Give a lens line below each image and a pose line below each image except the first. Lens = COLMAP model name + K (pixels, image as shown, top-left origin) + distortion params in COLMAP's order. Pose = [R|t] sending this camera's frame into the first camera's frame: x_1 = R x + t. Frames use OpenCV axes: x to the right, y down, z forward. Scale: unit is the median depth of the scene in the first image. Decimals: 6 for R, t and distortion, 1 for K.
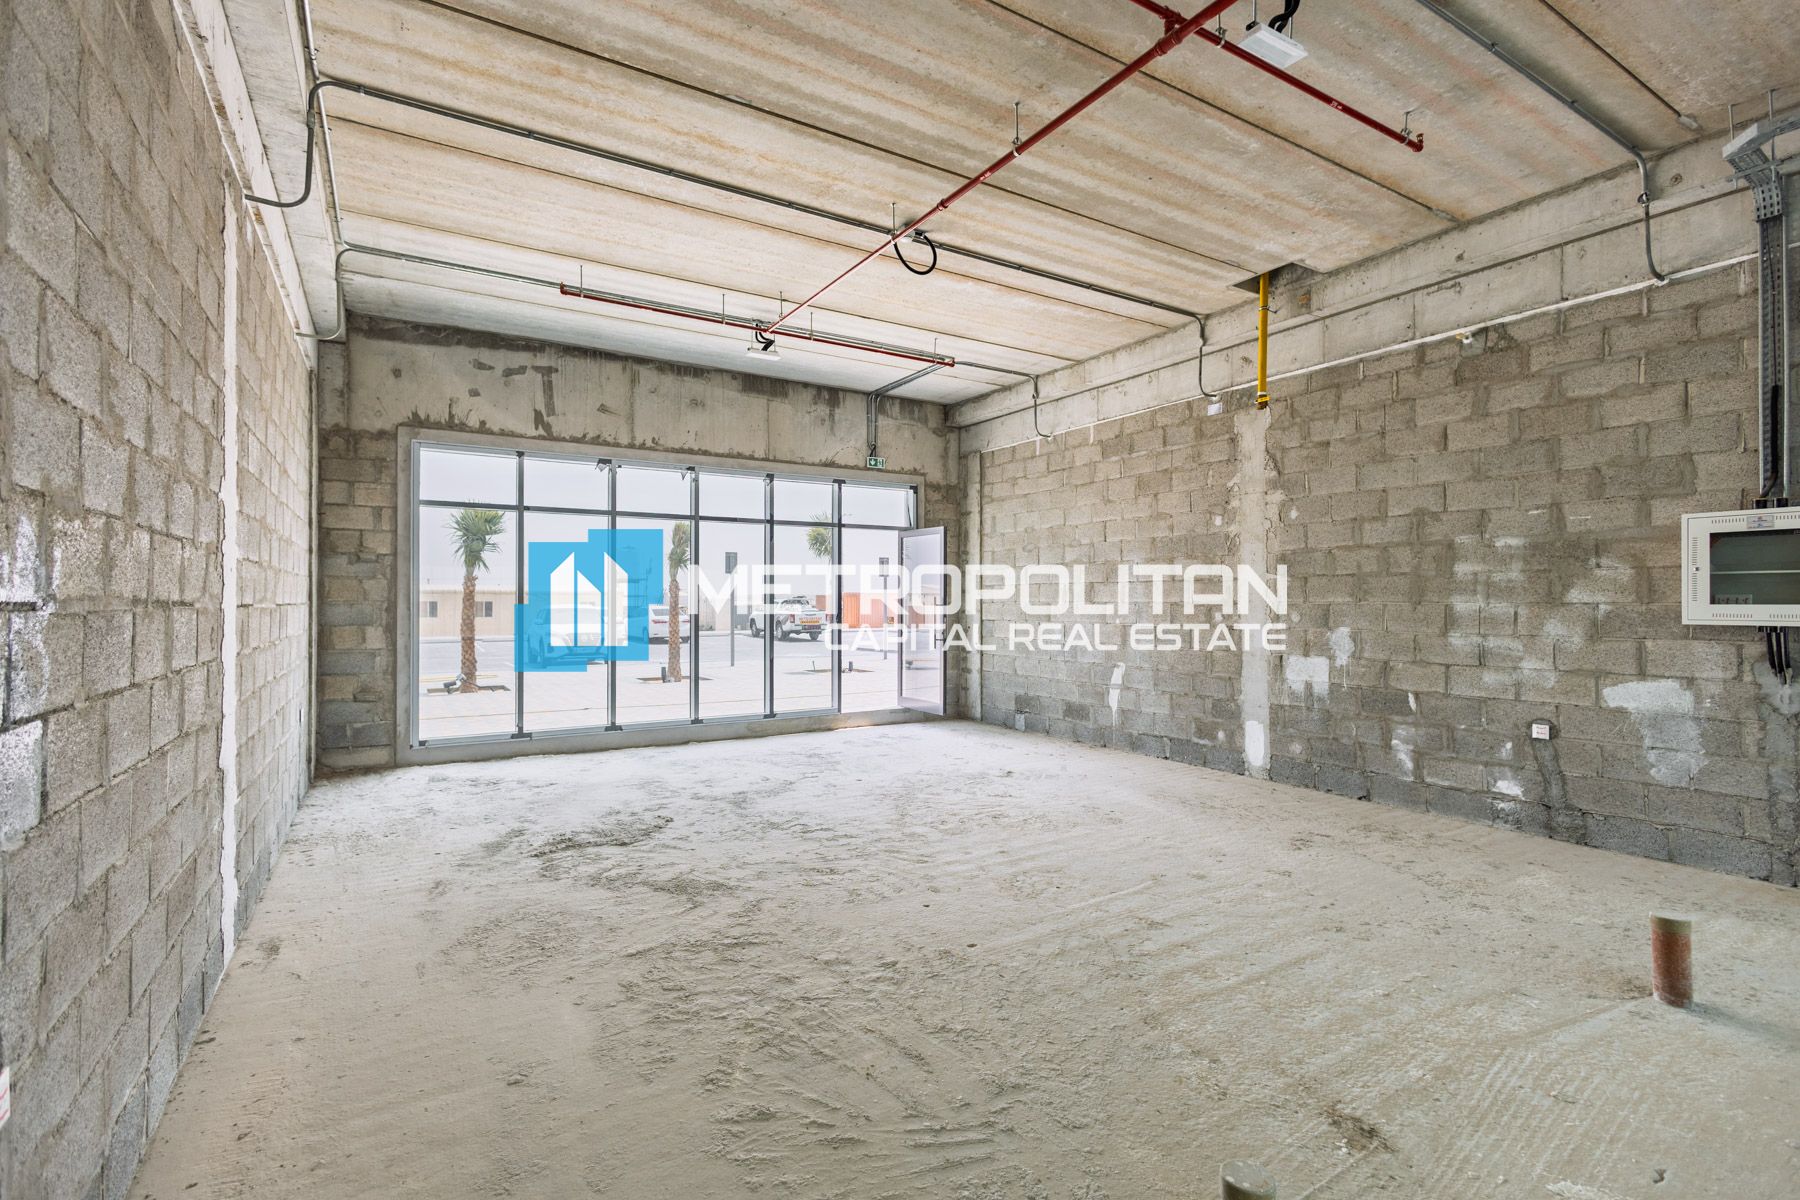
lens RADIAL K [[827.0, 0, 900.0], [0, 827.0, 600.0], [0, 0, 1]] dist [0.011409, -0.000030]
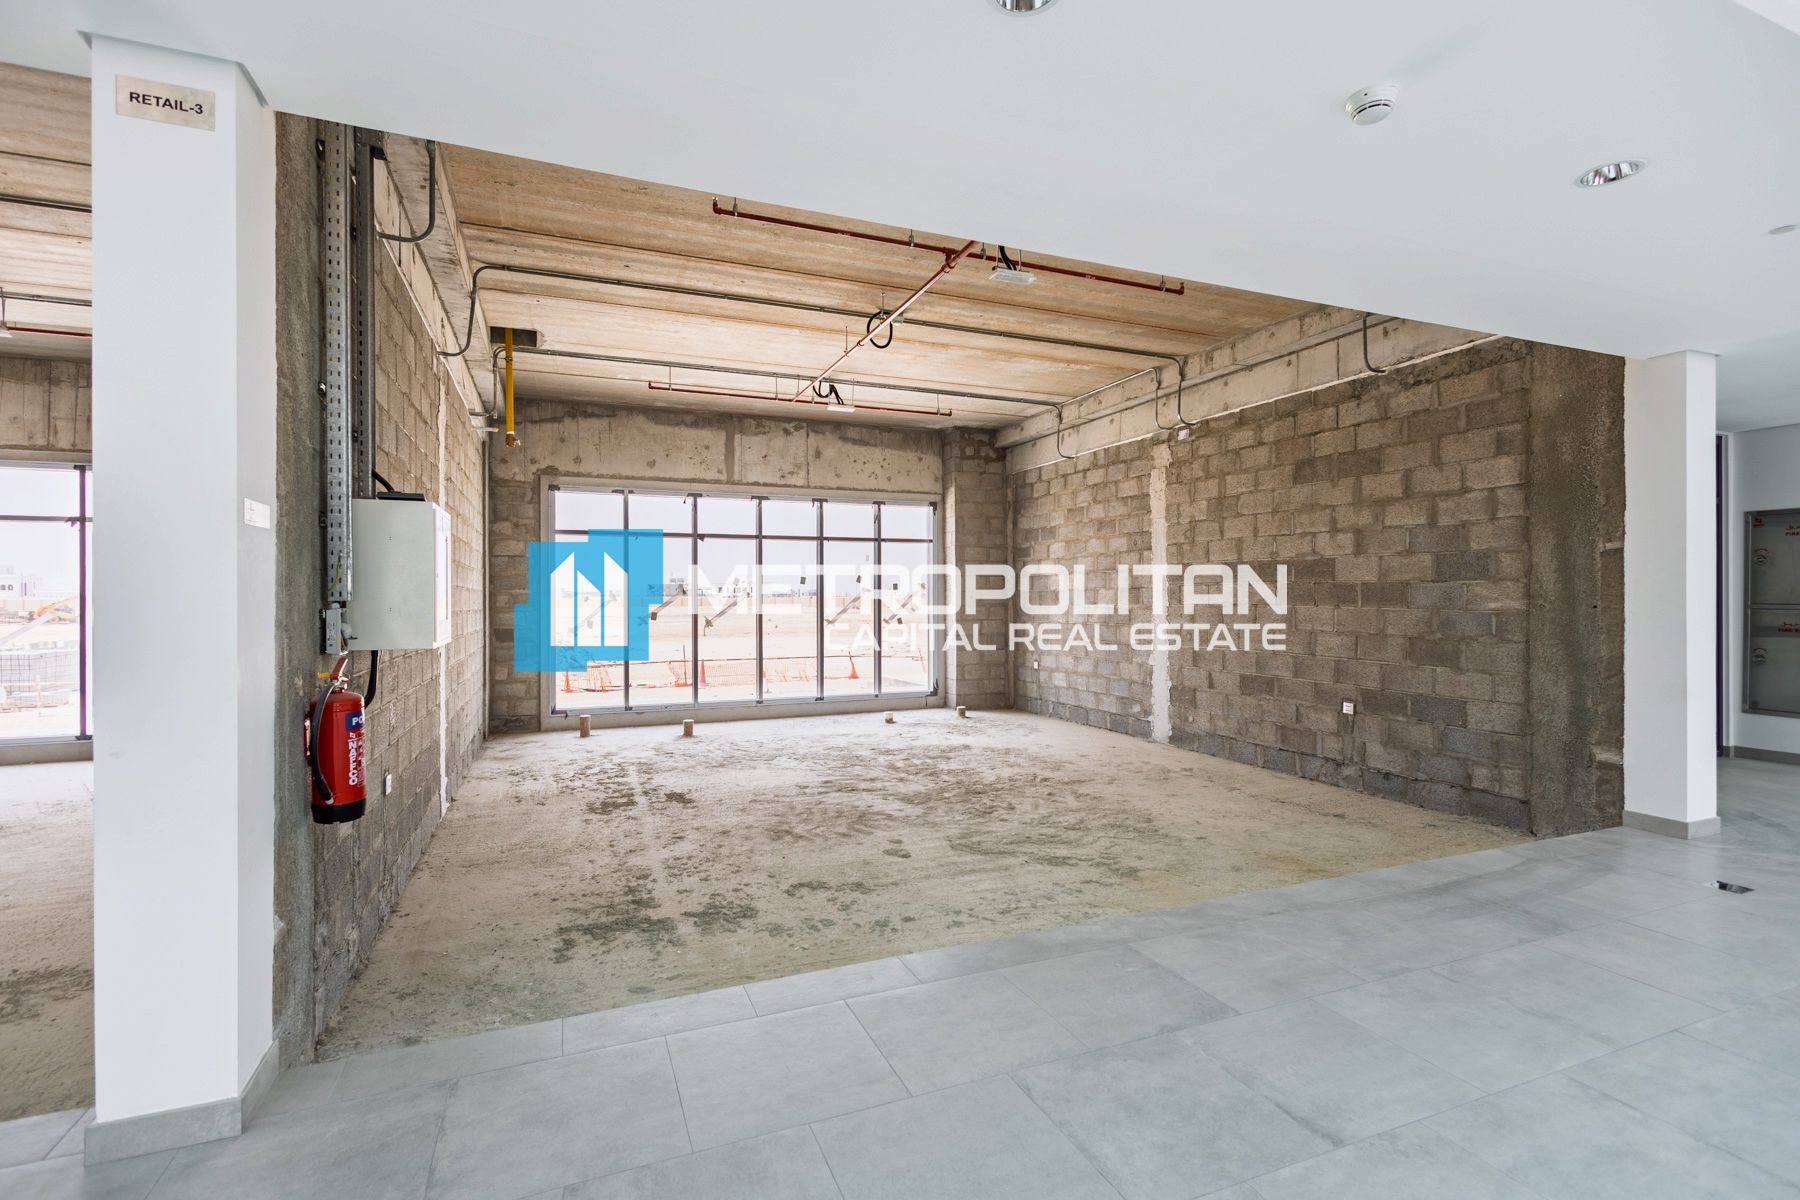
lens RADIAL K [[845.5, 0, 877.1], [0, 845.5, 601.7], [0, 0, 1]] dist [-0.000302, -0.000025]
pose [[0.985035, -0.001861, -0.172347, 0.139830], [0.002242, 0.999995, 0.002015, -0.003988], [0.172342, -0.002371, 0.985034, -0.213065]]
